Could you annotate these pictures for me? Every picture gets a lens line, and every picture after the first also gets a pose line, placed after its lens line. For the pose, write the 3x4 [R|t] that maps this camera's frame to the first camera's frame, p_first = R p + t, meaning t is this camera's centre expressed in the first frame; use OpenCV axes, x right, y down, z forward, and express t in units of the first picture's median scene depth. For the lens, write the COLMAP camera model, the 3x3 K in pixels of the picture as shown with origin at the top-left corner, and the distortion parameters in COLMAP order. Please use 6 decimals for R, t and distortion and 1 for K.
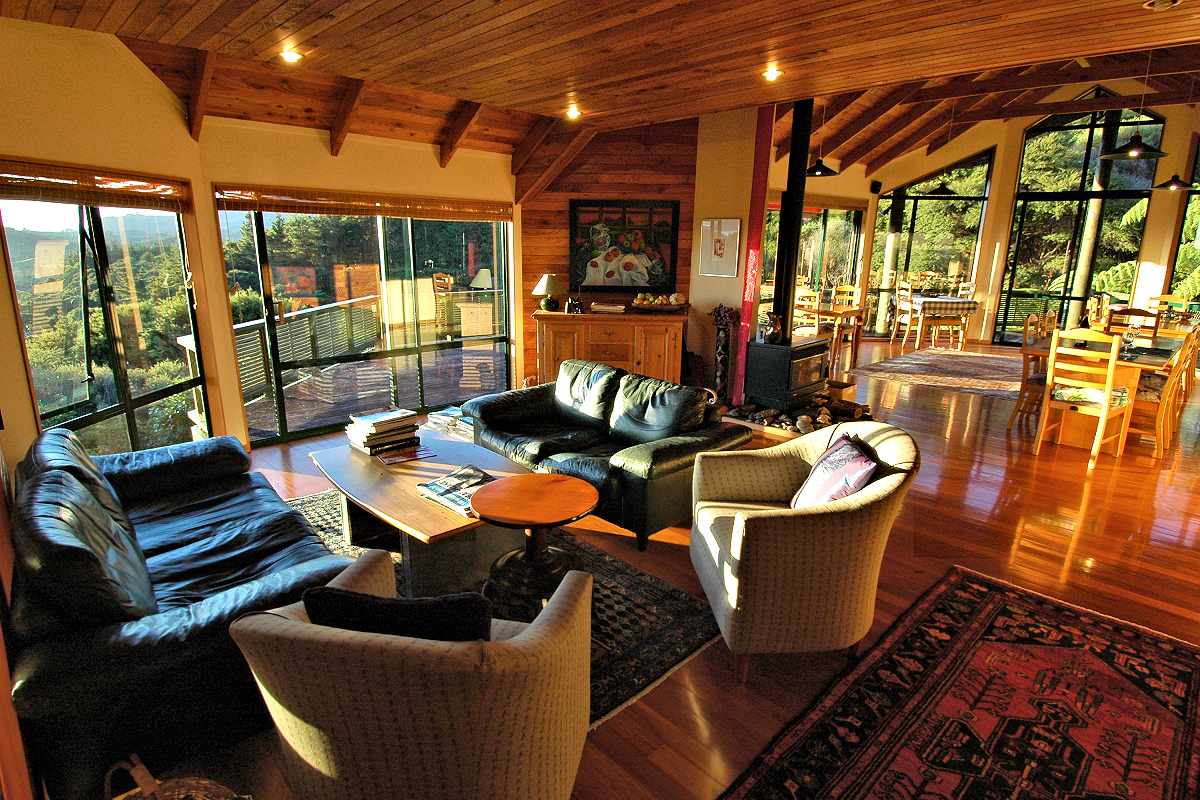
lens RADIAL K [[631.8, 0, 599.9], [0, 631.8, 397.7], [0, 0, 1]] dist [-0.003472, -0.000298]
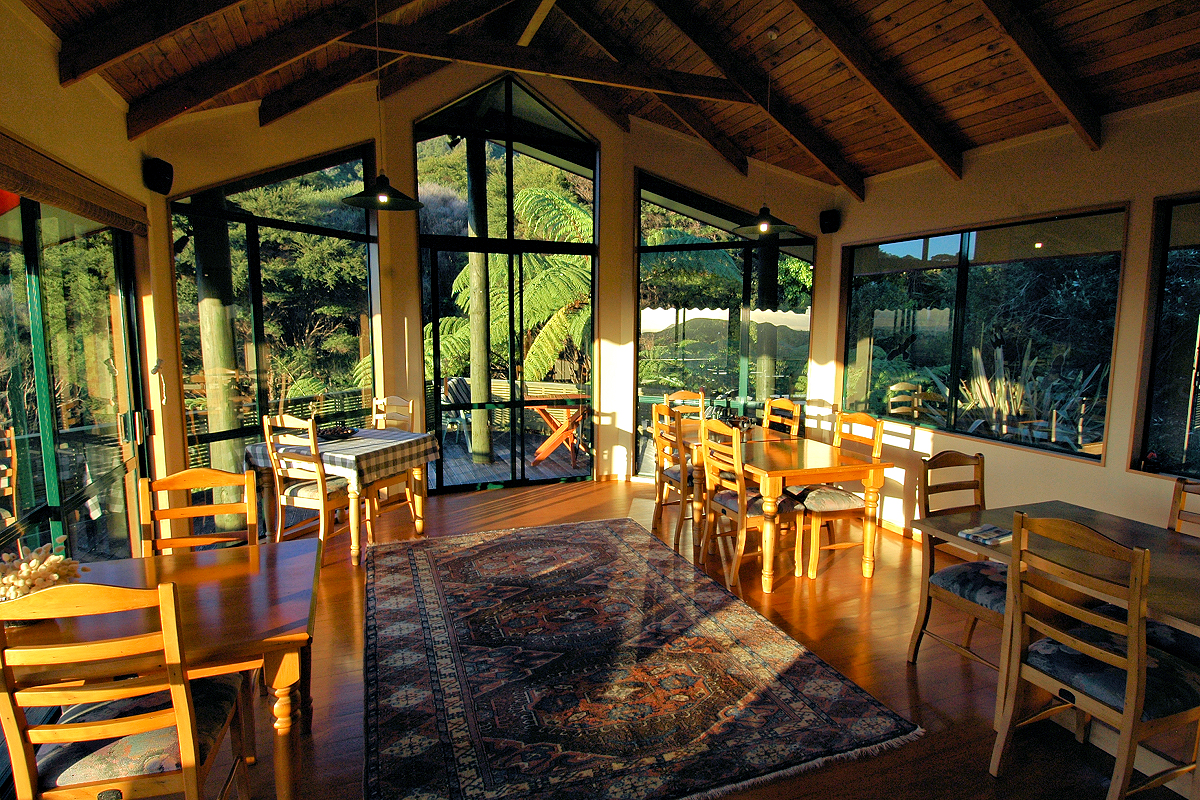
lens RADIAL K [[631.8, 0, 598.2], [0, 631.8, 396.9], [0, 0, 1]] dist [-0.003472, -0.000298]
pose [[0.398246, -0.124456, 0.908796, 0.188929], [0.227722, 0.973150, 0.033478, -0.161036], [-0.888562, 0.193620, 0.415895, 0.642044]]
